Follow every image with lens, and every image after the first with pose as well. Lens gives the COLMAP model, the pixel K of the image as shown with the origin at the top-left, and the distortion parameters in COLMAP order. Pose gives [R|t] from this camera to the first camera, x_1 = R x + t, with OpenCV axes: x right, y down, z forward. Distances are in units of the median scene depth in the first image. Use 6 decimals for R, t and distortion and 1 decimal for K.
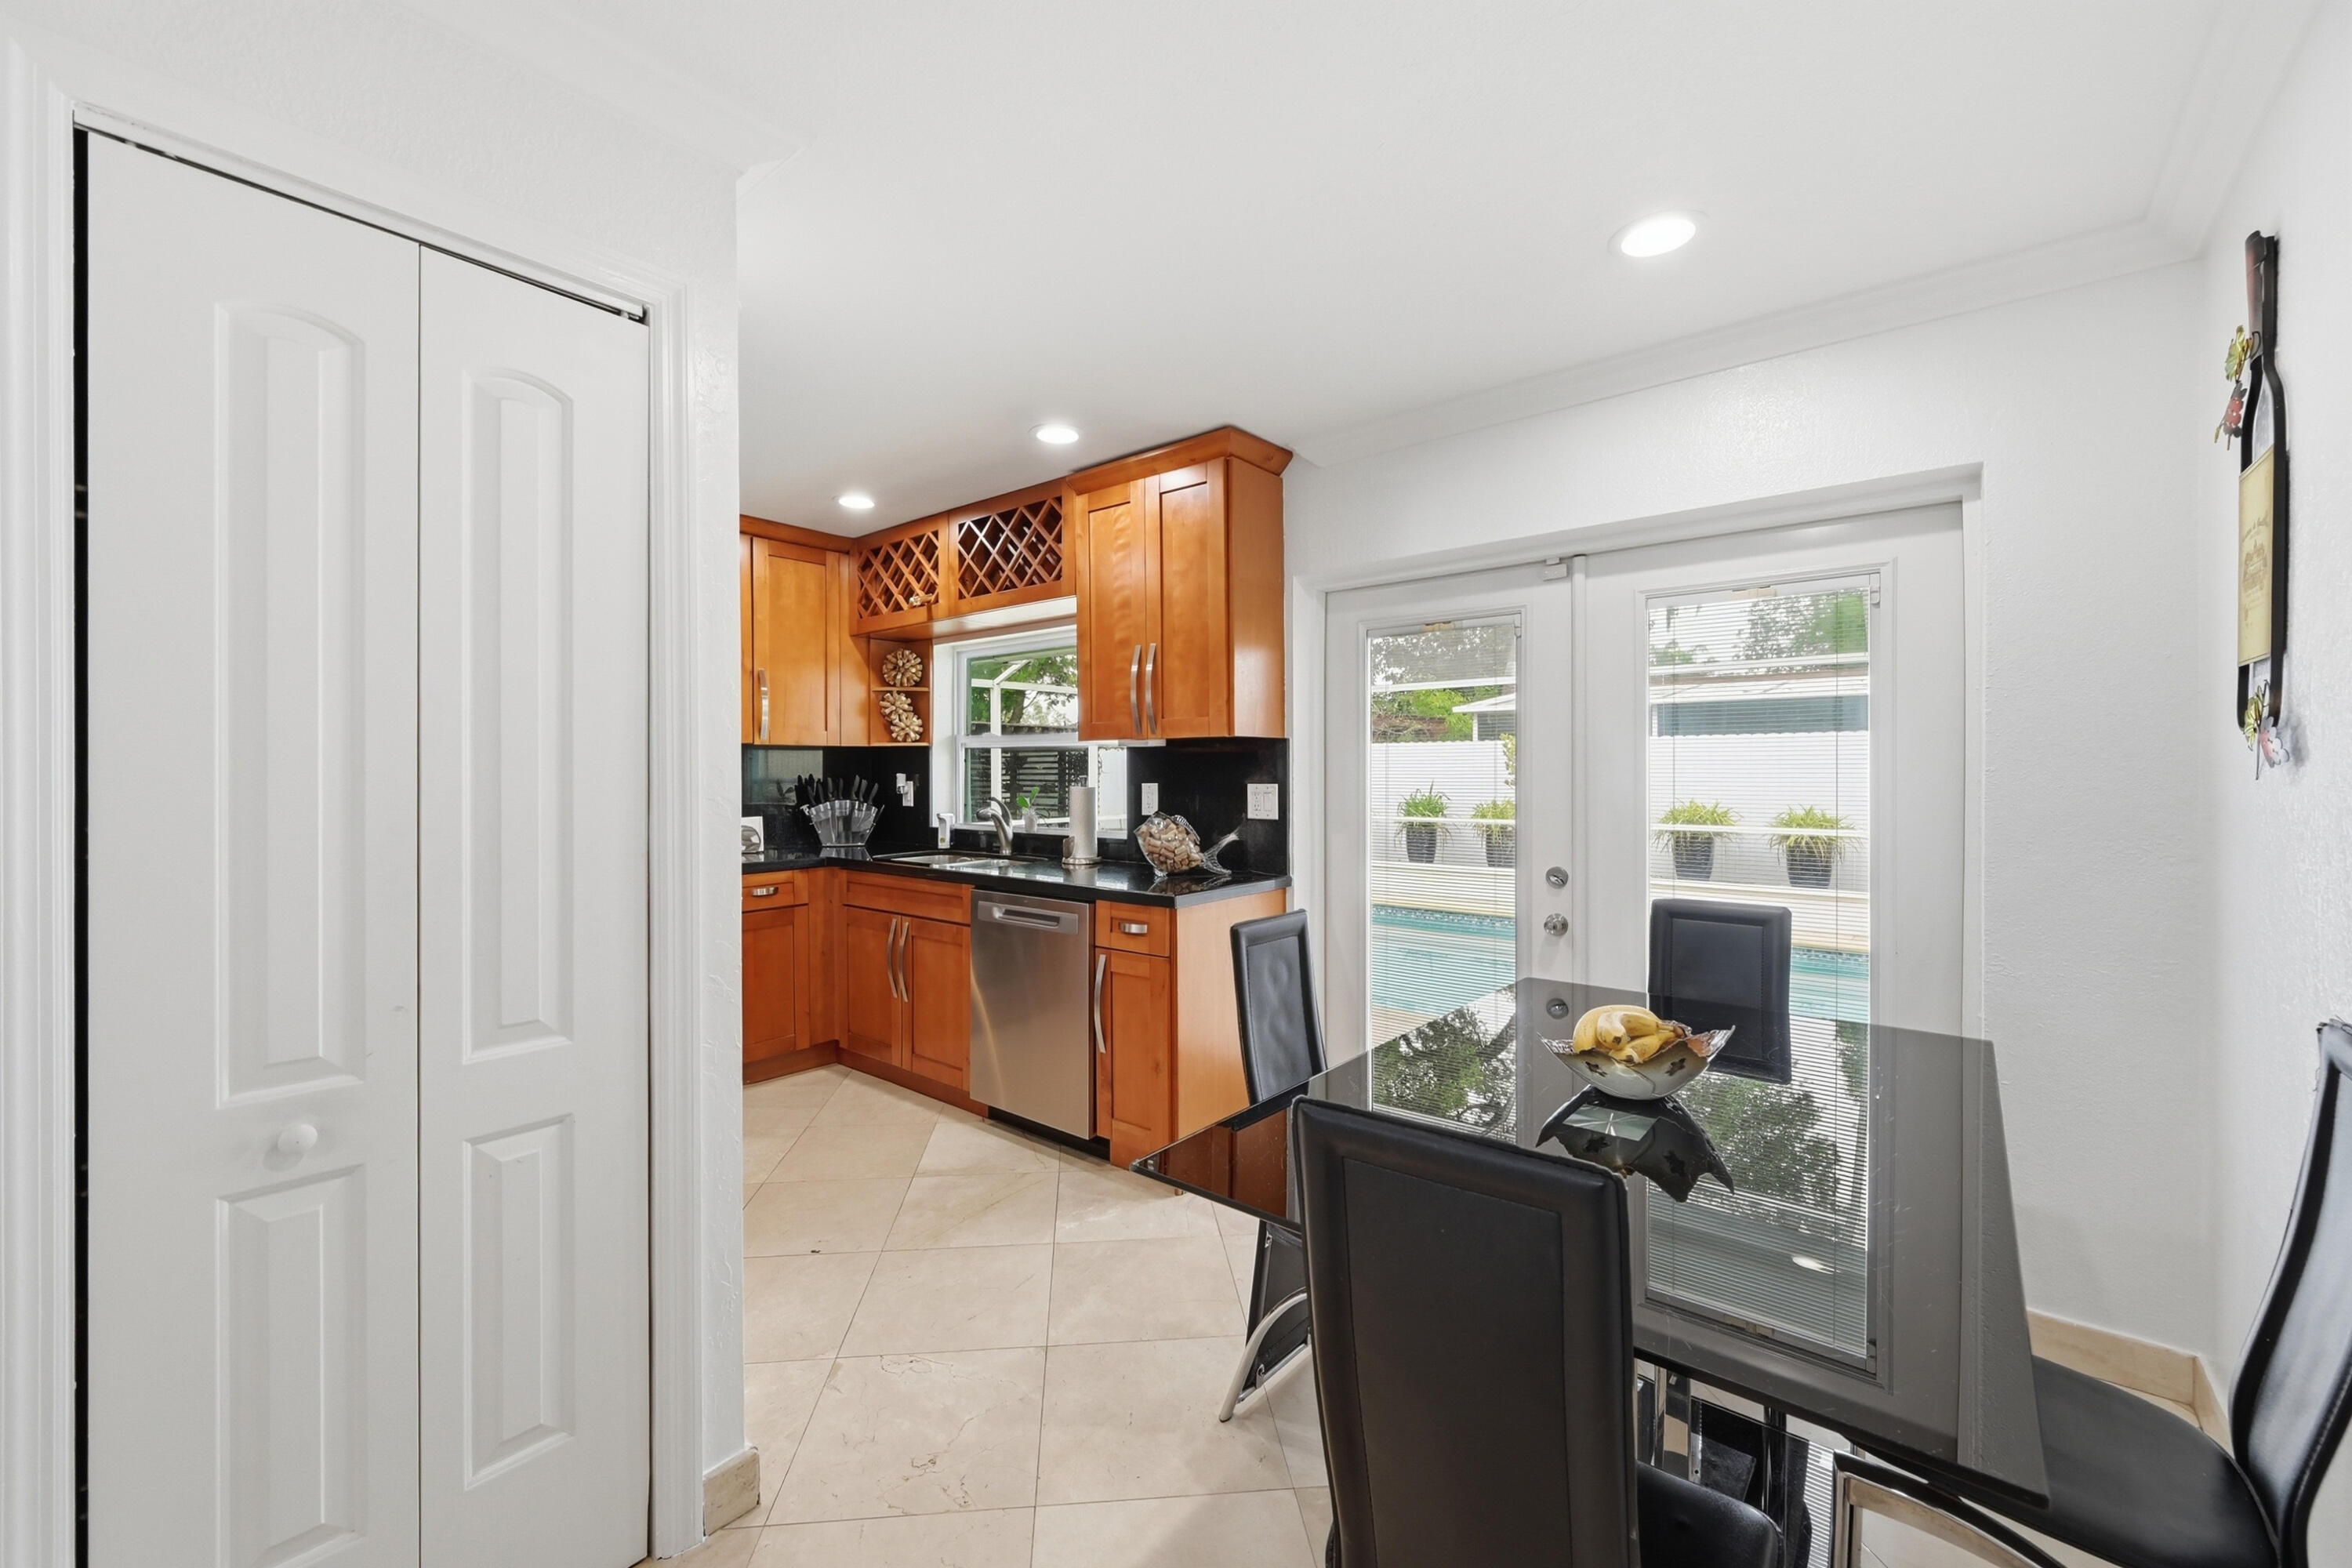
lens RADIAL K [[934.3, 0, 1163.7], [0, 934.3, 774.7], [0, 0, 1]] dist [0.003386, 0.000340]
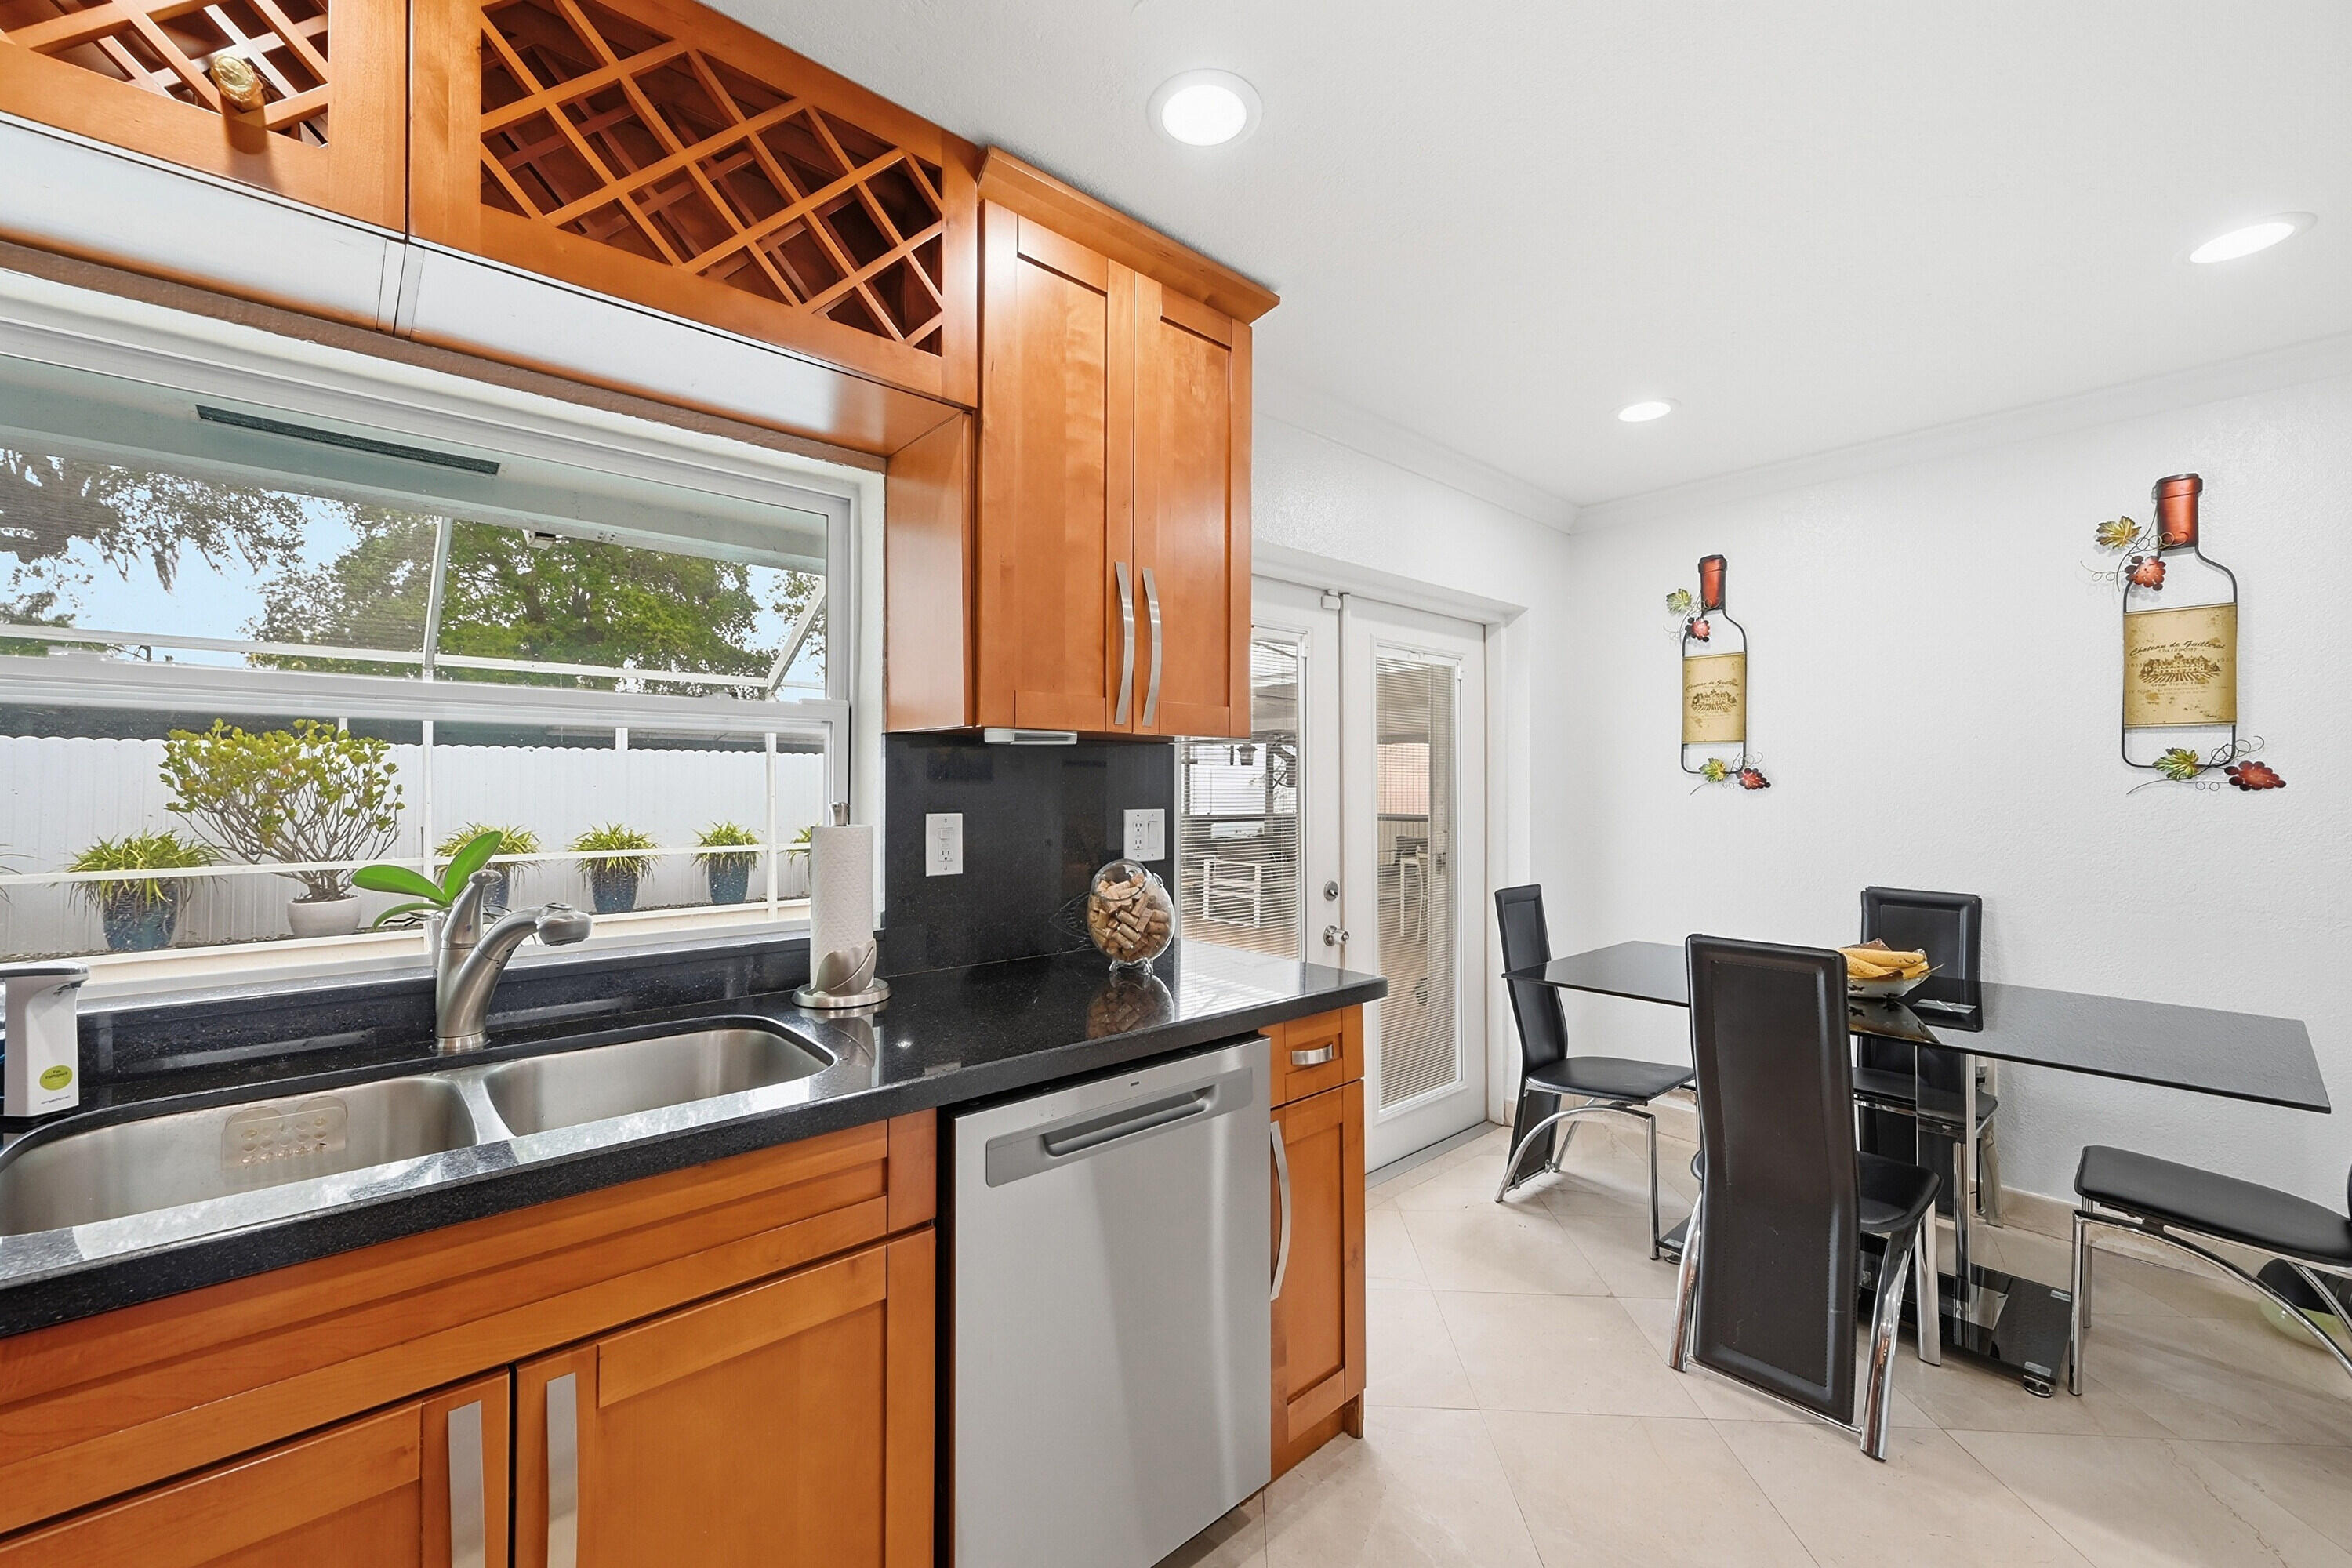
lens RADIAL K [[934.3, 0, 1161.8], [0, 934.3, 779.3], [0, 0, 1]] dist [0.003386, 0.000340]
pose [[0.146942, 0.010880, 0.989085, -0.444571], [0.003849, 0.999926, -0.011571, -0.002689], [-0.989138, 0.005507, 0.146890, 0.698237]]
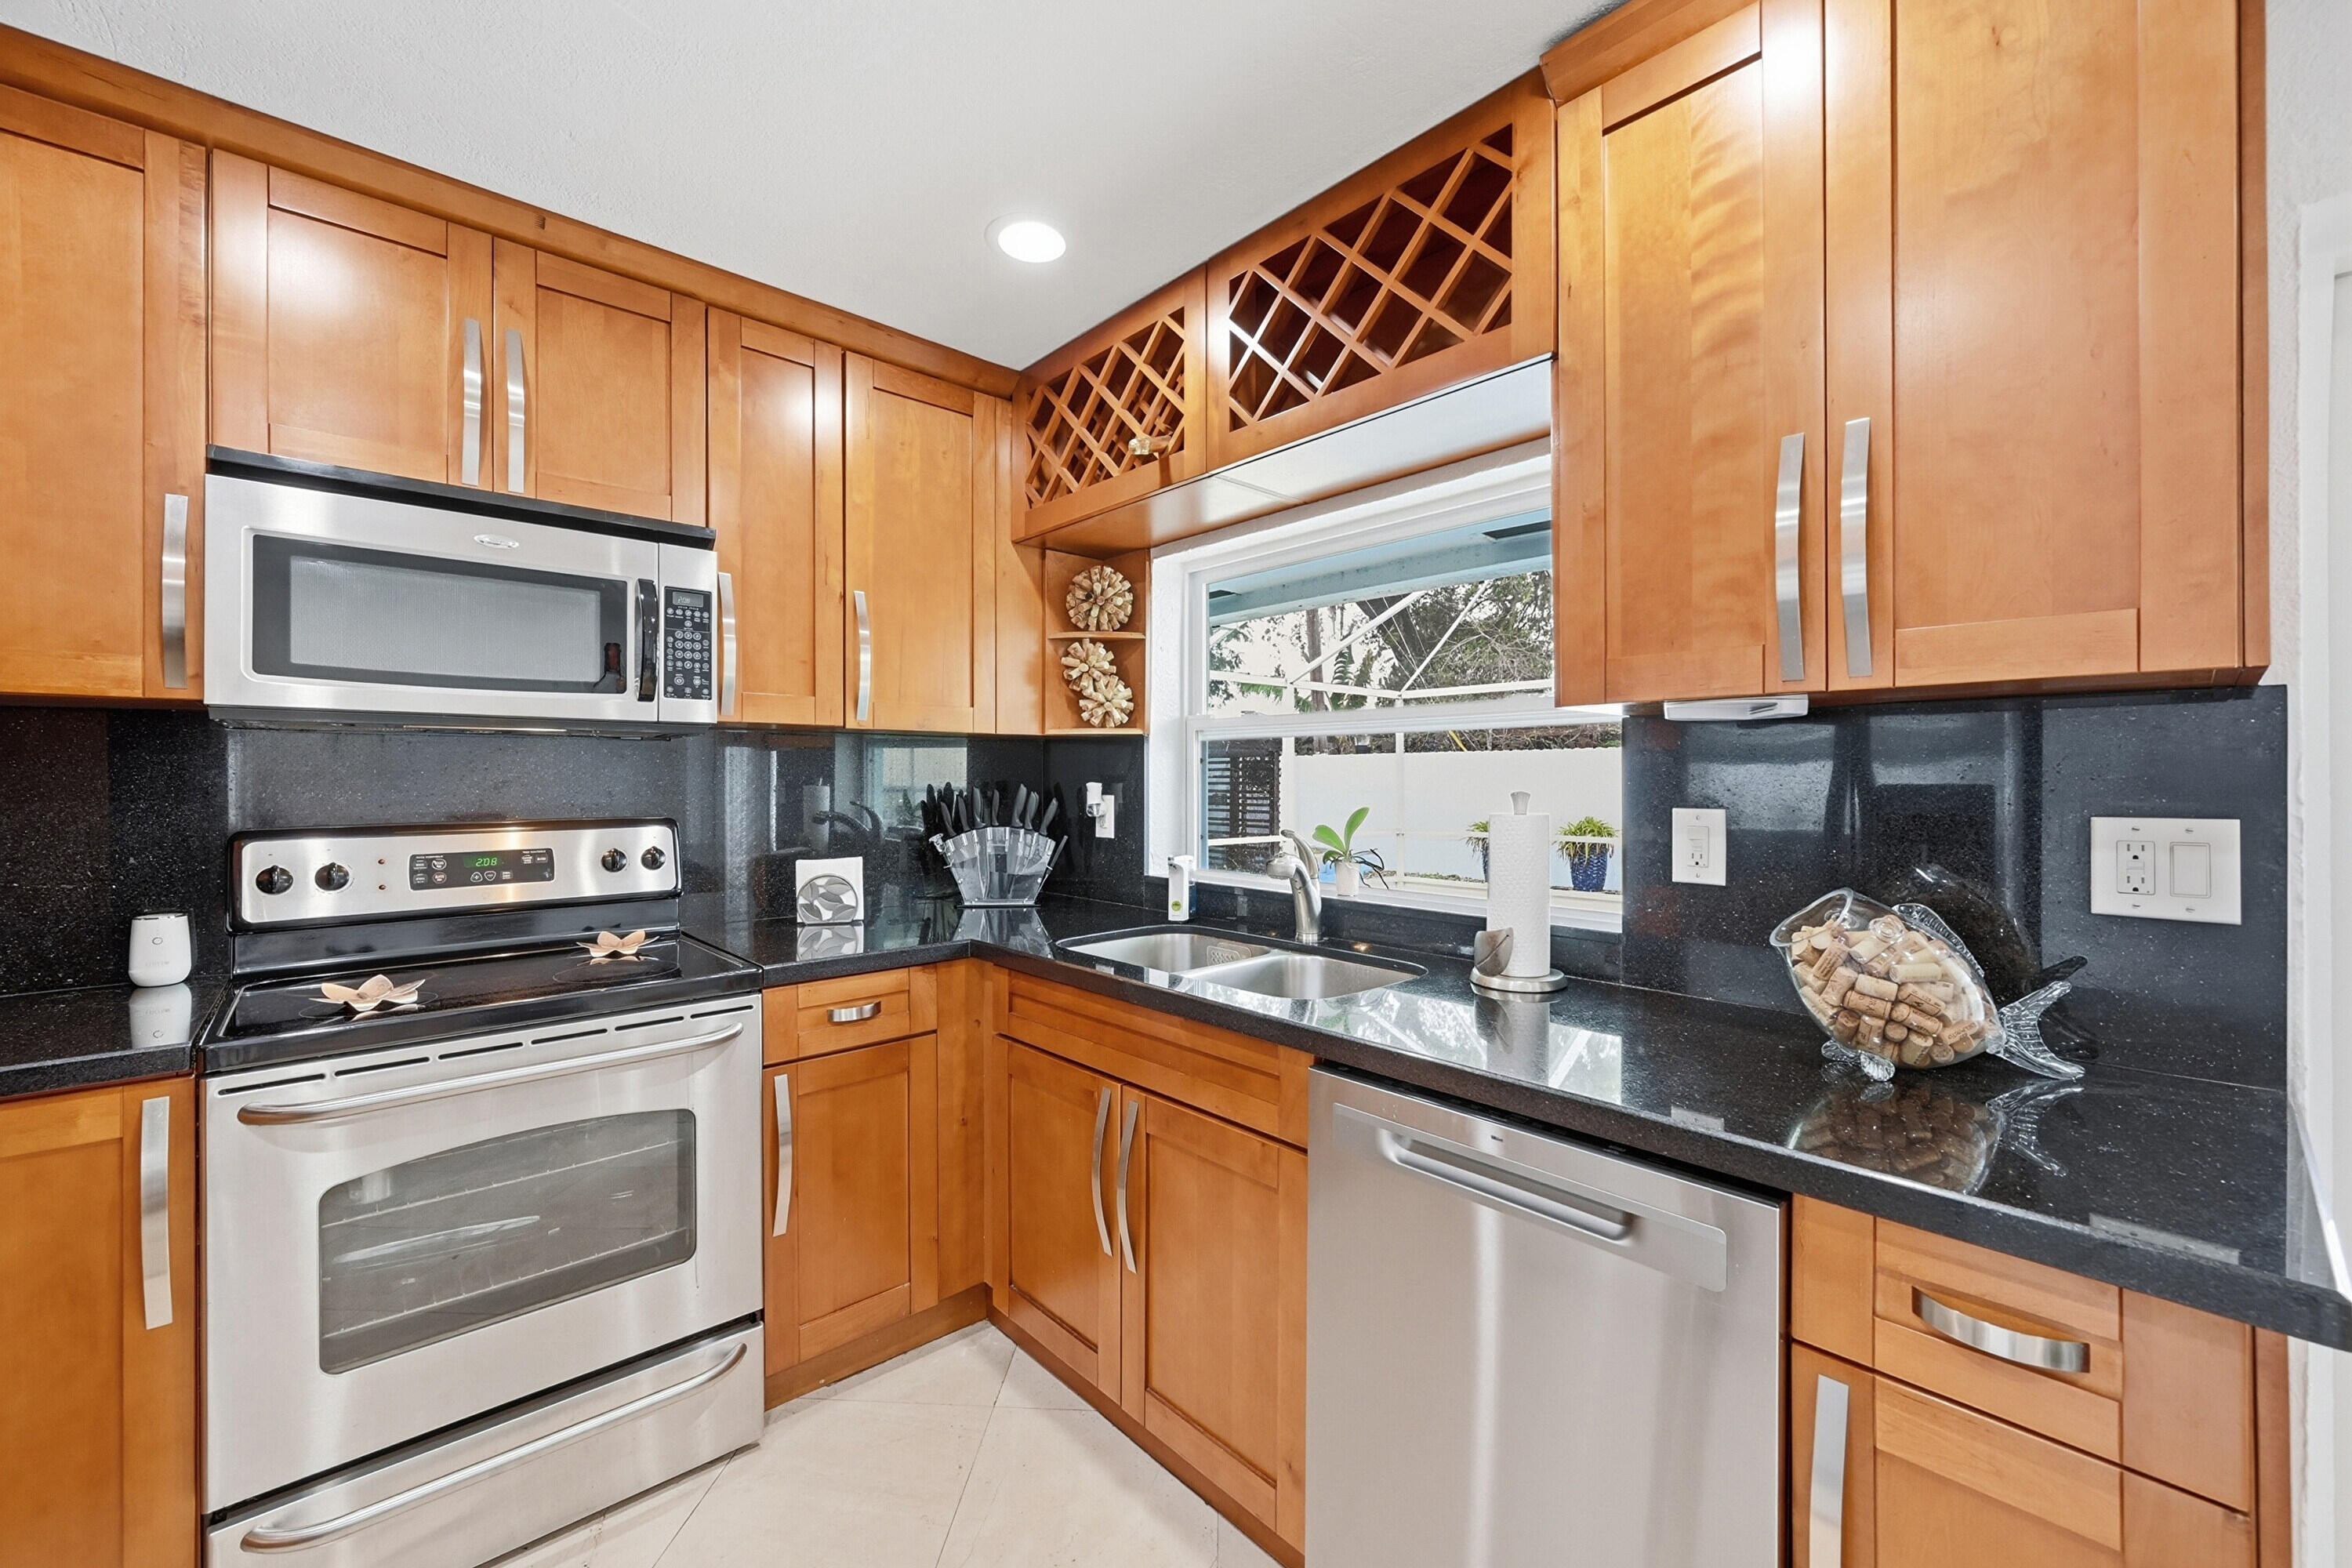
lens RADIAL K [[934.3, 0, 1173.3], [0, 934.3, 777.5], [0, 0, 1]] dist [0.003386, 0.000340]
pose [[0.990744, 0.003730, -0.135693, -0.169170], [-0.004521, 0.999975, -0.005520, -0.001463], [0.135669, 0.006083, 0.990736, 0.472570]]
